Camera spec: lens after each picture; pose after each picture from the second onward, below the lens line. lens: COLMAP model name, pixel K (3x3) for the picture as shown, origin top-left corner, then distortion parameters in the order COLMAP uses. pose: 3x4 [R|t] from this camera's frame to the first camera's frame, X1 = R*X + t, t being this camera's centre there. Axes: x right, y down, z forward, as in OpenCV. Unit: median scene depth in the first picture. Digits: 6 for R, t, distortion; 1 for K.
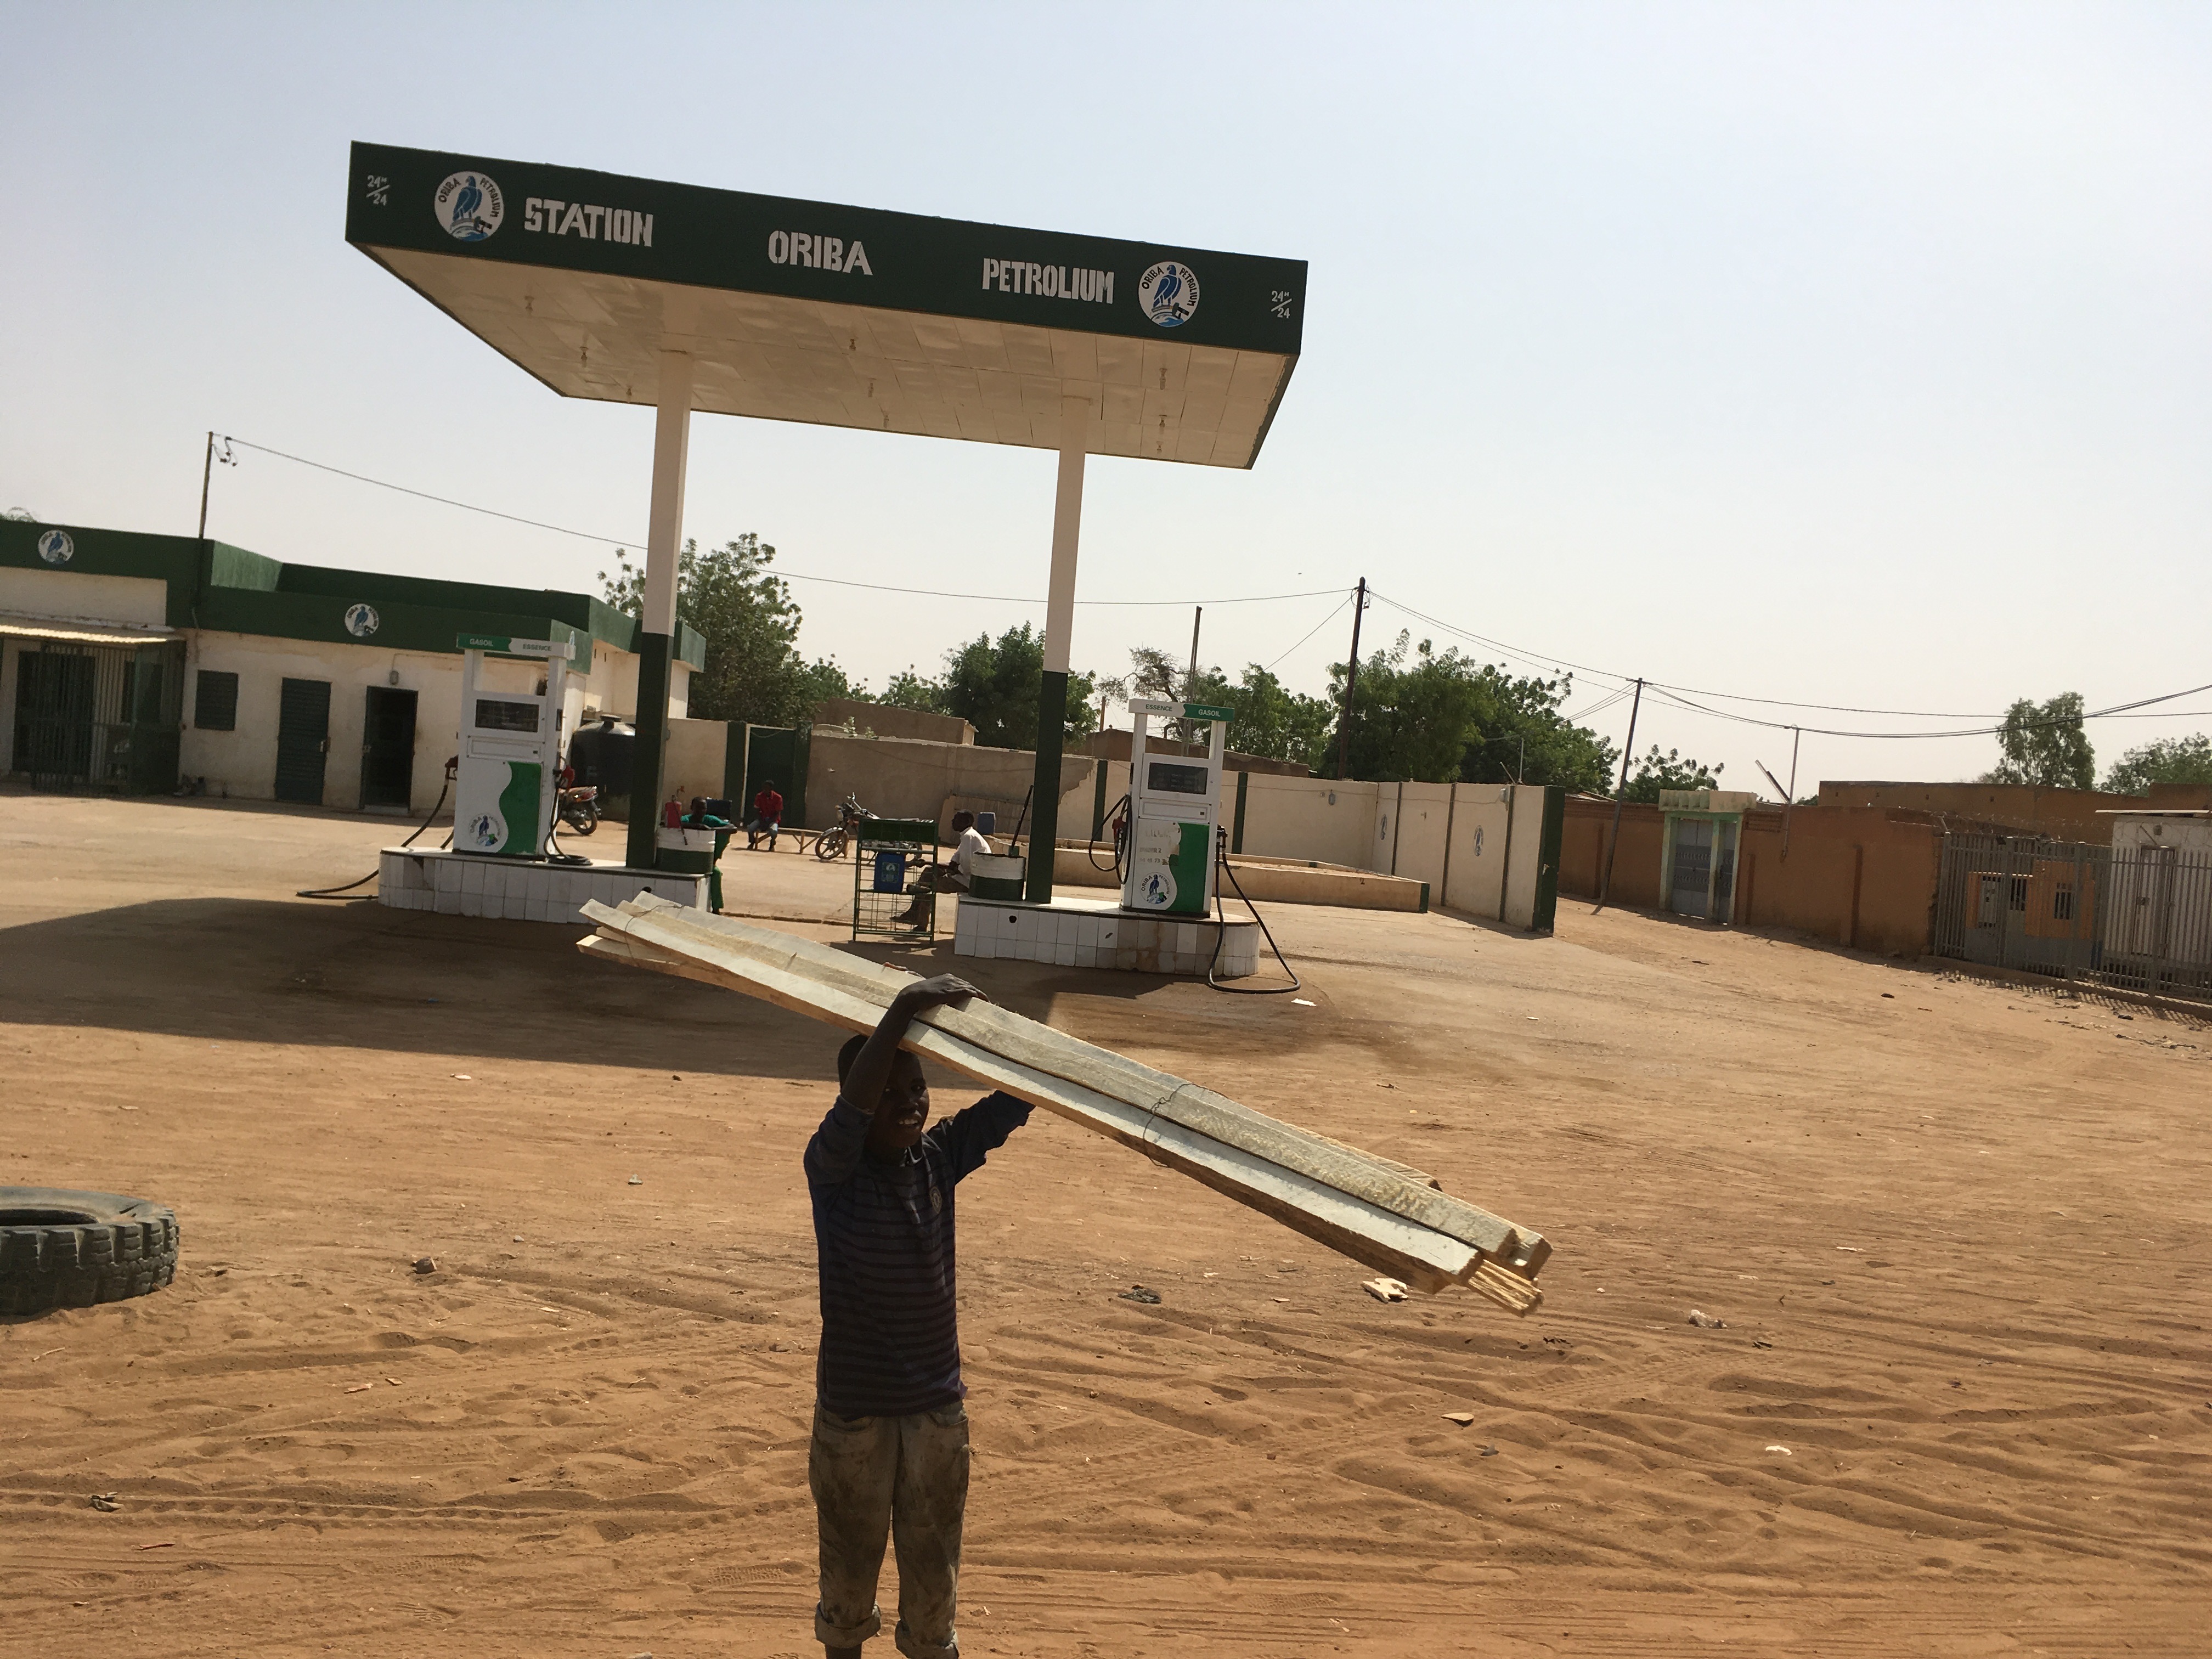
lens RADIAL K [[1877.7, 0, 1106.0], [0, 1877.7, 829.5], [0, 0, 1]] dist [0.045887, -0.014467]
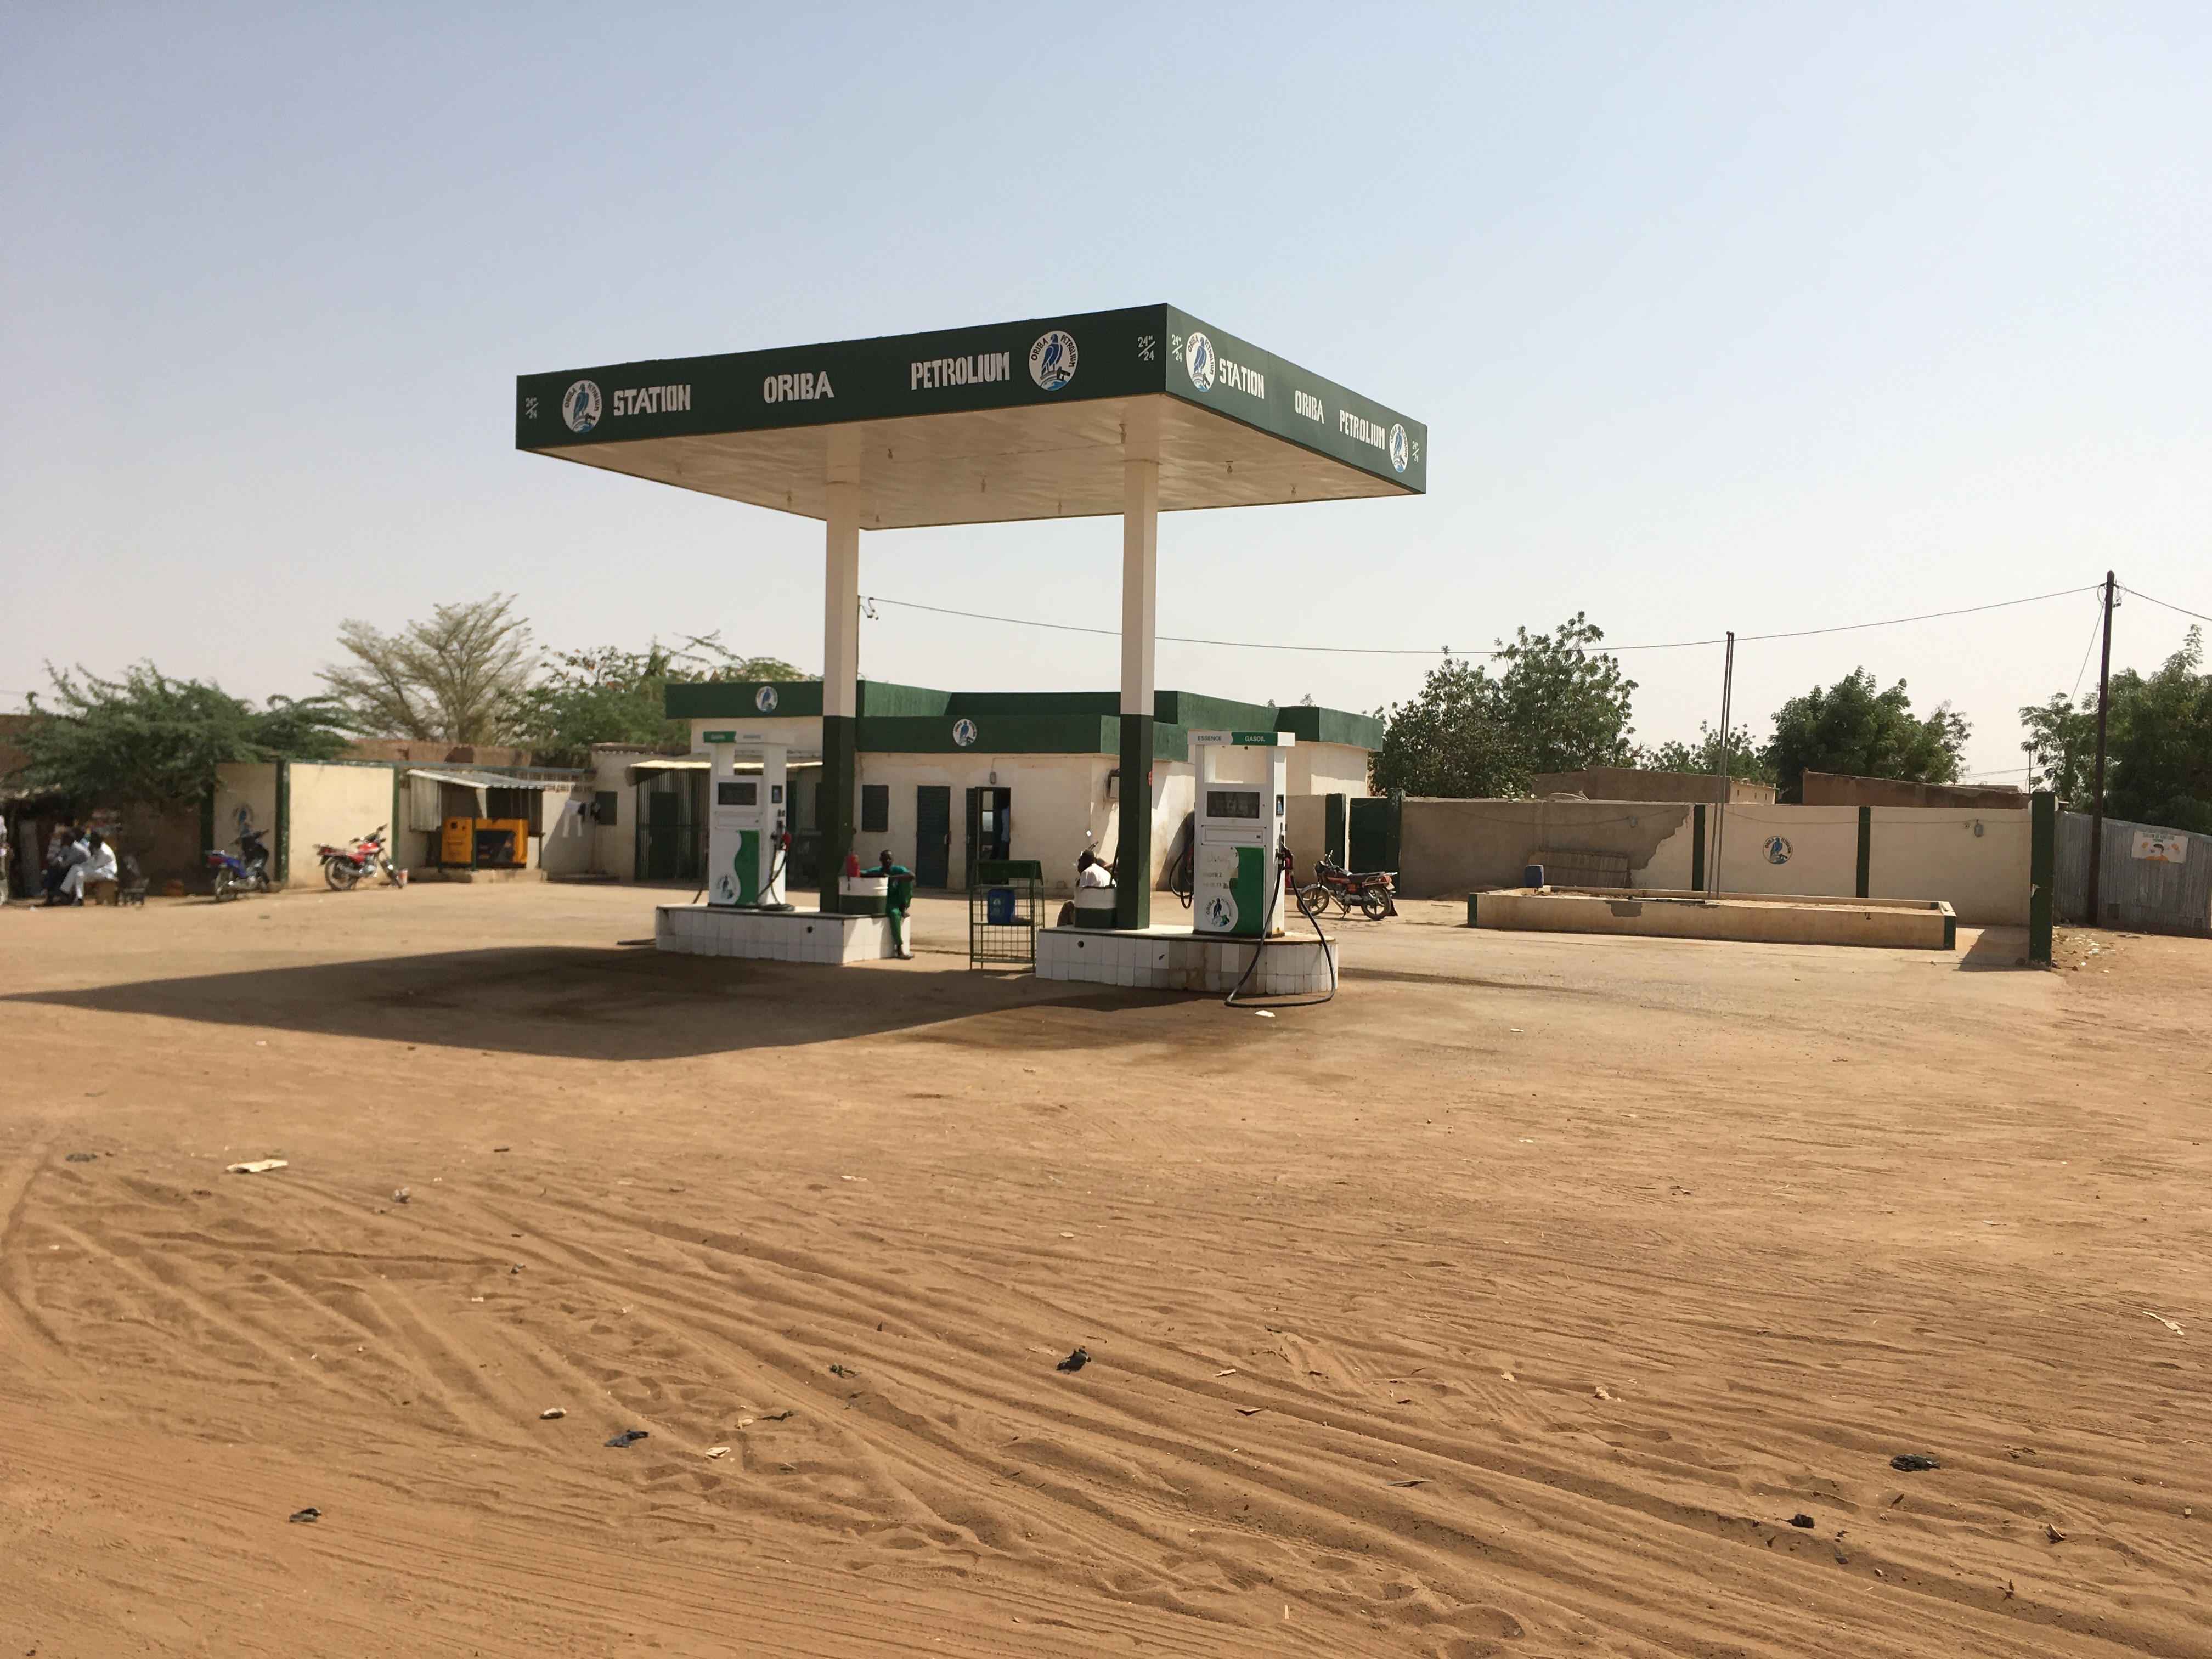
lens RADIAL K [[1861.8, 0, 1106.0], [0, 1861.8, 829.5], [0, 0, 1]] dist [0.043734, 0.000705]
pose [[0.836897, -0.066791, -0.543271, 0.555158], [0.038494, 0.997252, -0.063304, 0.050483], [0.546006, 0.032067, 0.837168, 0.103766]]
